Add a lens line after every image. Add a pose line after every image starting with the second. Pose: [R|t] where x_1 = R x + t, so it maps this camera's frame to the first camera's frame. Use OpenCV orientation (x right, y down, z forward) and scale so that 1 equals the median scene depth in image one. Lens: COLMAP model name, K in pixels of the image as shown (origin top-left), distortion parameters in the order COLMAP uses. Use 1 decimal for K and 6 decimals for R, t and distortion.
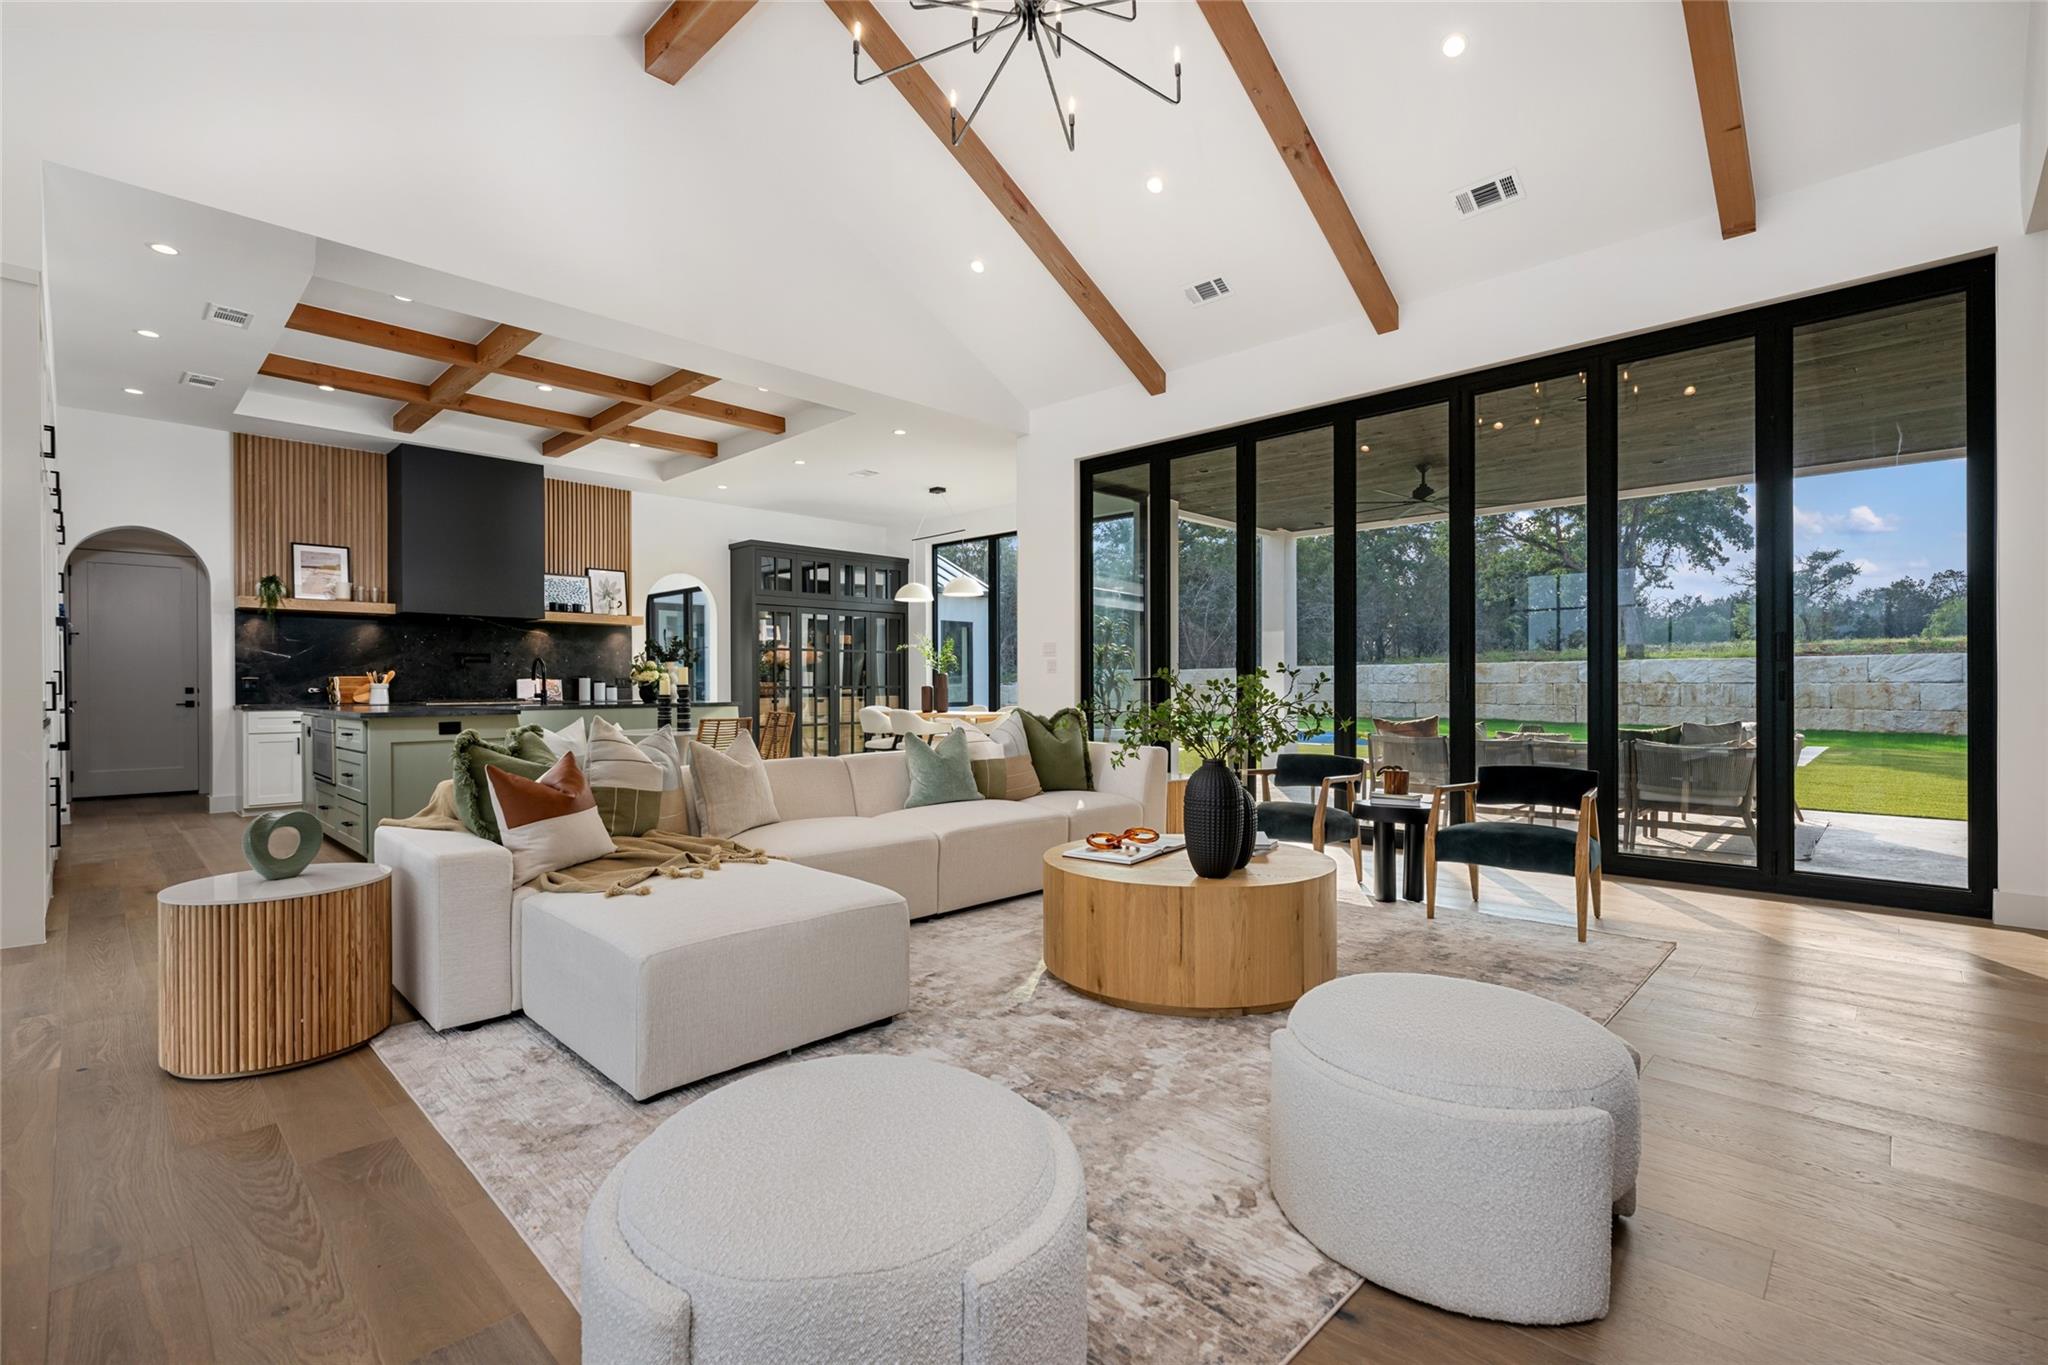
lens RADIAL K [[928.1, 0, 1026.3], [0, 928.1, 690.0], [0, 0, 1]] dist [0.005288, -0.002011]
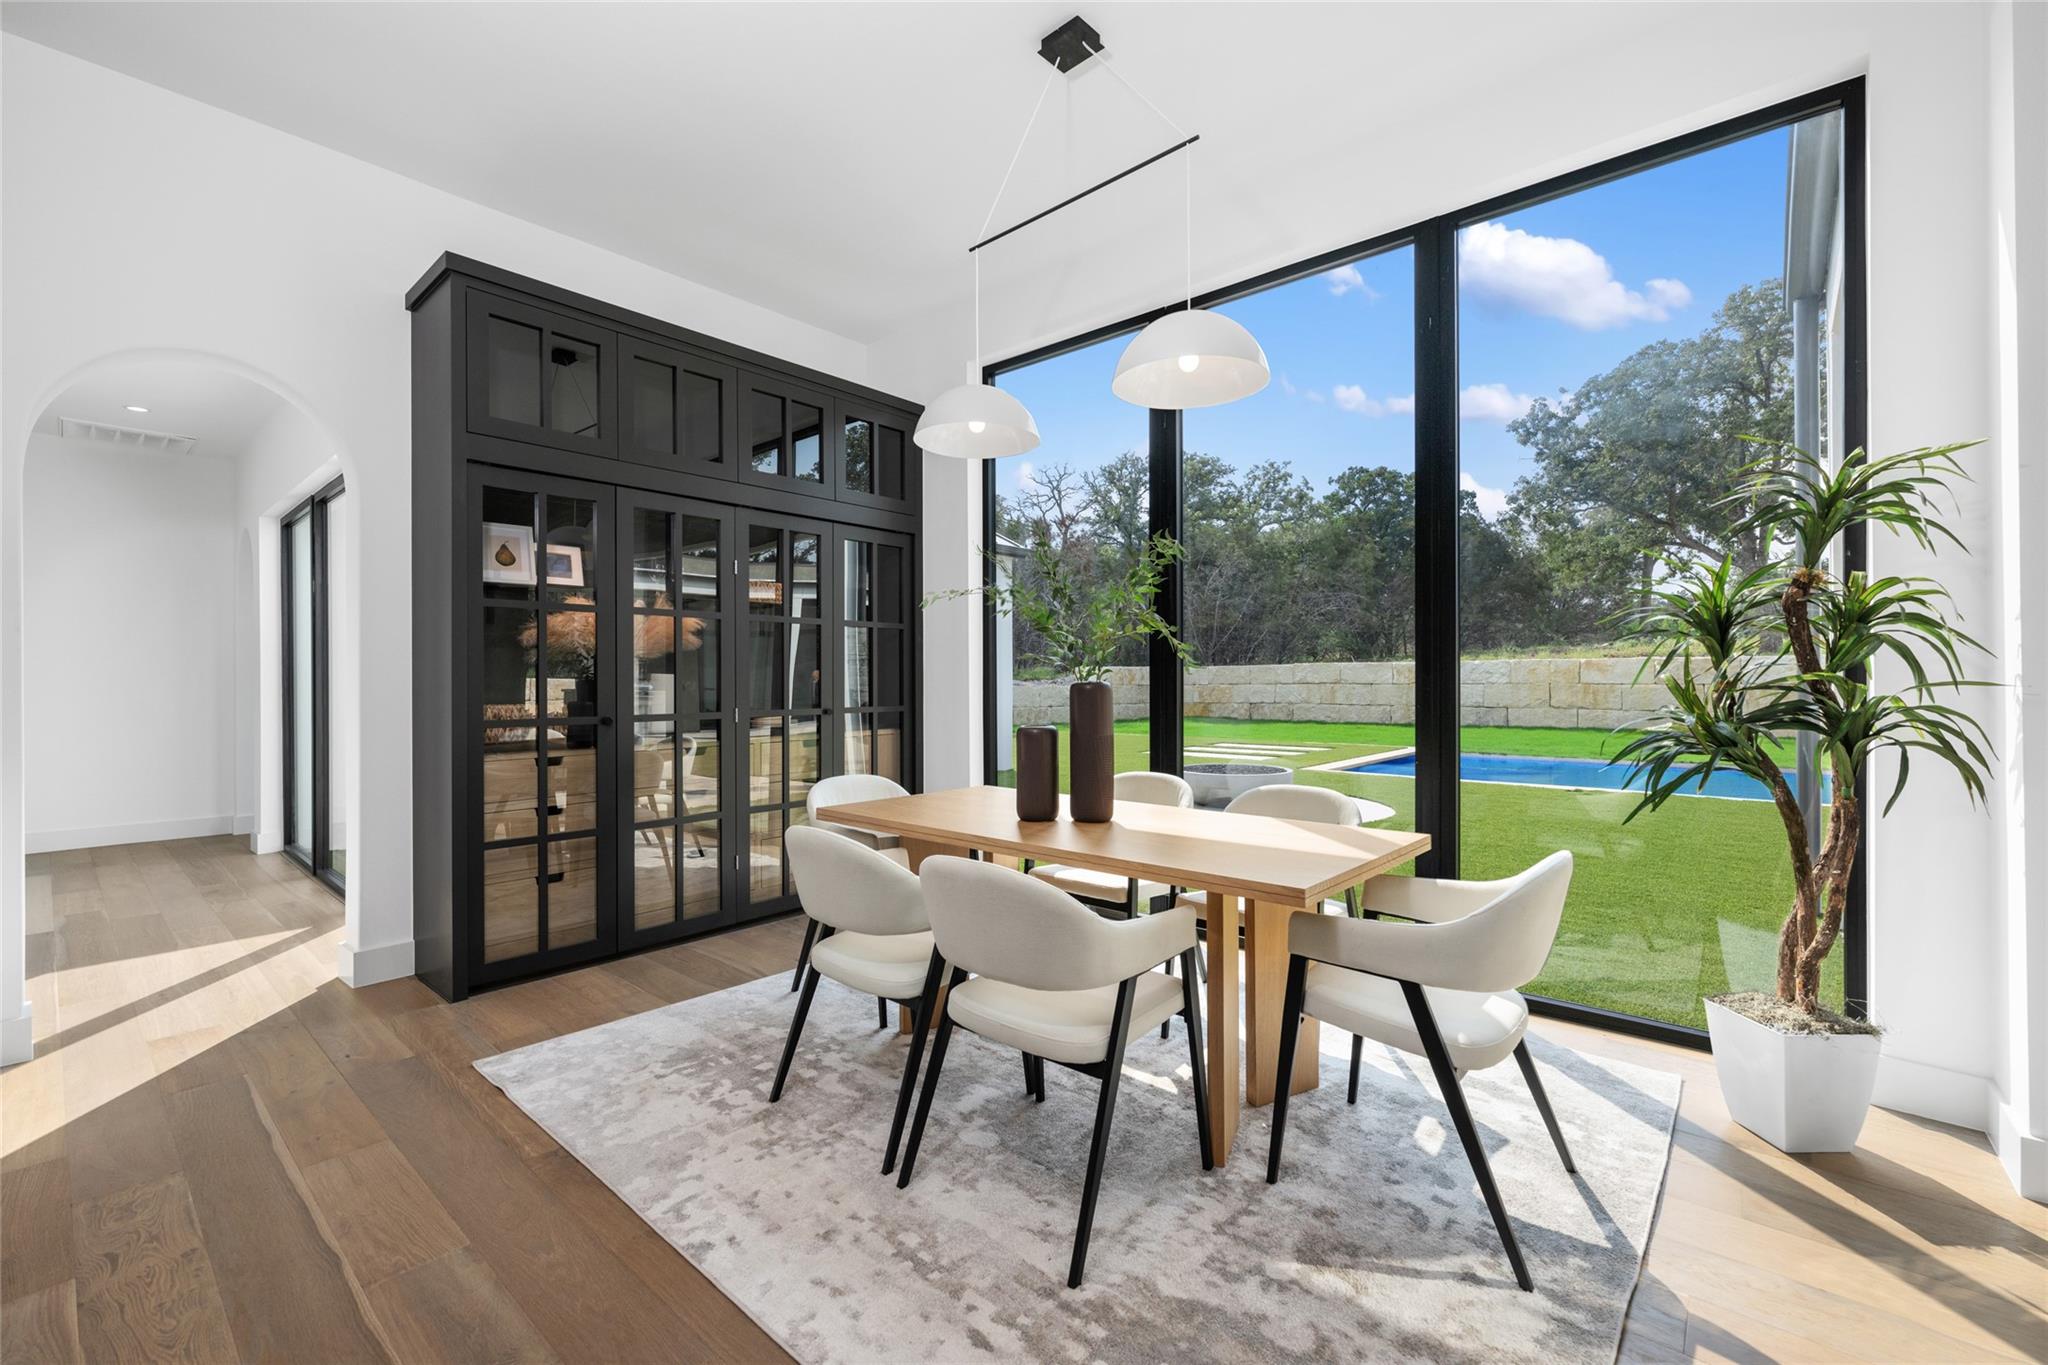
lens RADIAL K [[860.4, 0, 1032.6], [0, 860.4, 678.4], [0, 0, 1]] dist [0.000254, -0.001025]
pose [[0.998108, 0.001982, 0.061458, -0.149019], [-0.001582, 0.999977, -0.006547, -0.021111], [-0.061469, 0.006438, 0.998088, 0.879891]]
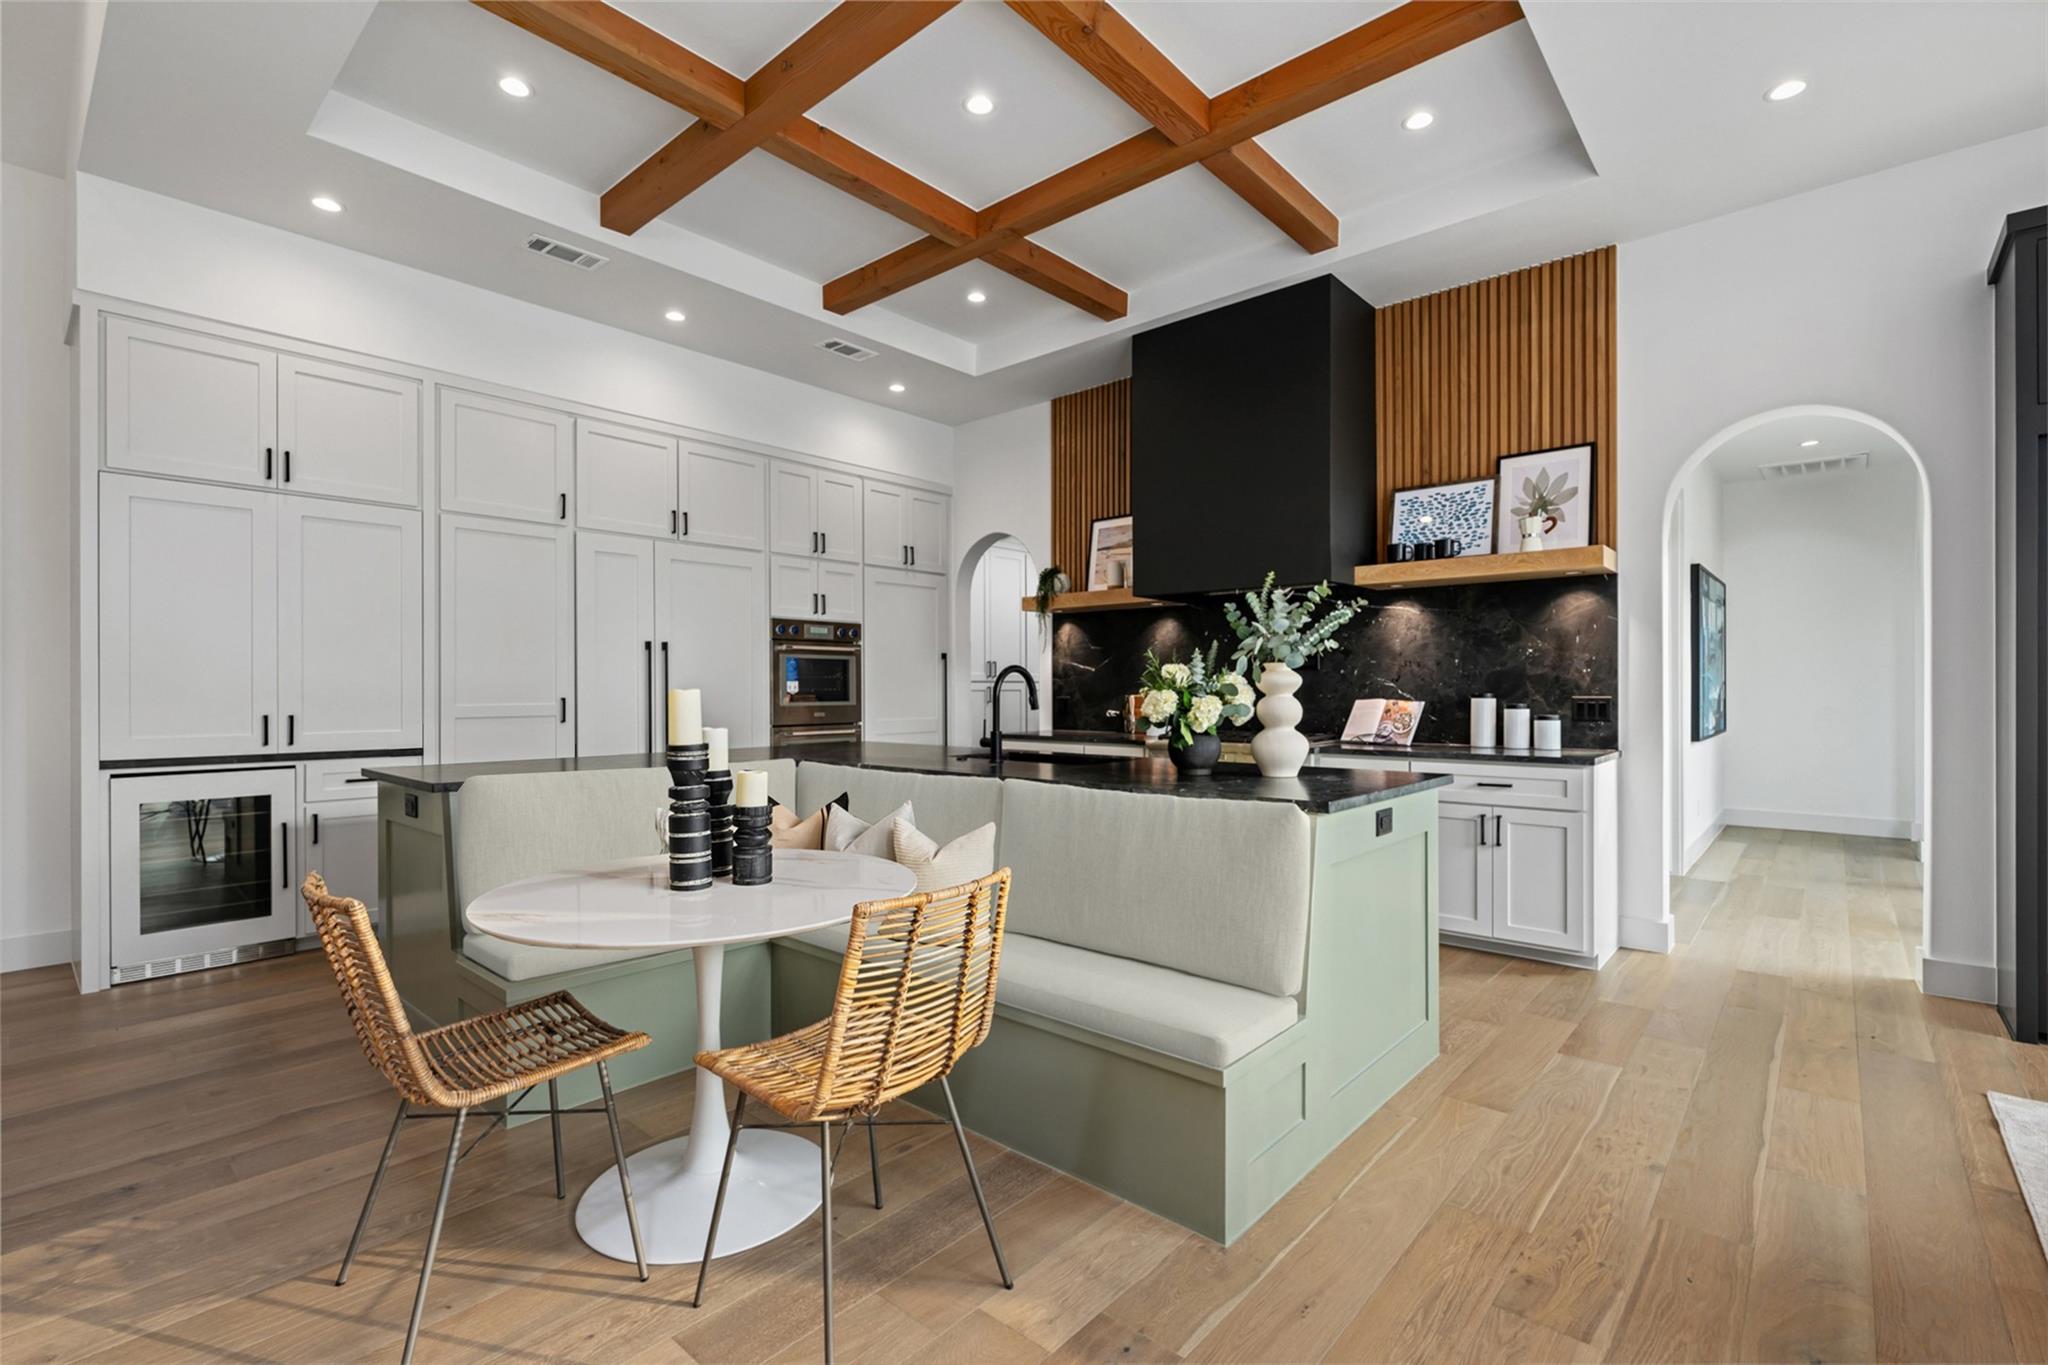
lens RADIAL K [[928.1, 0, 1011.7], [0, 928.1, 677.1], [0, 0, 1]] dist [0.005288, -0.002011]
pose [[0.044835, -0.008491, -0.998958, -0.030550], [-0.002121, 0.999961, -0.008595, -0.021580], [0.998992, 0.002504, 0.044815, 0.857287]]
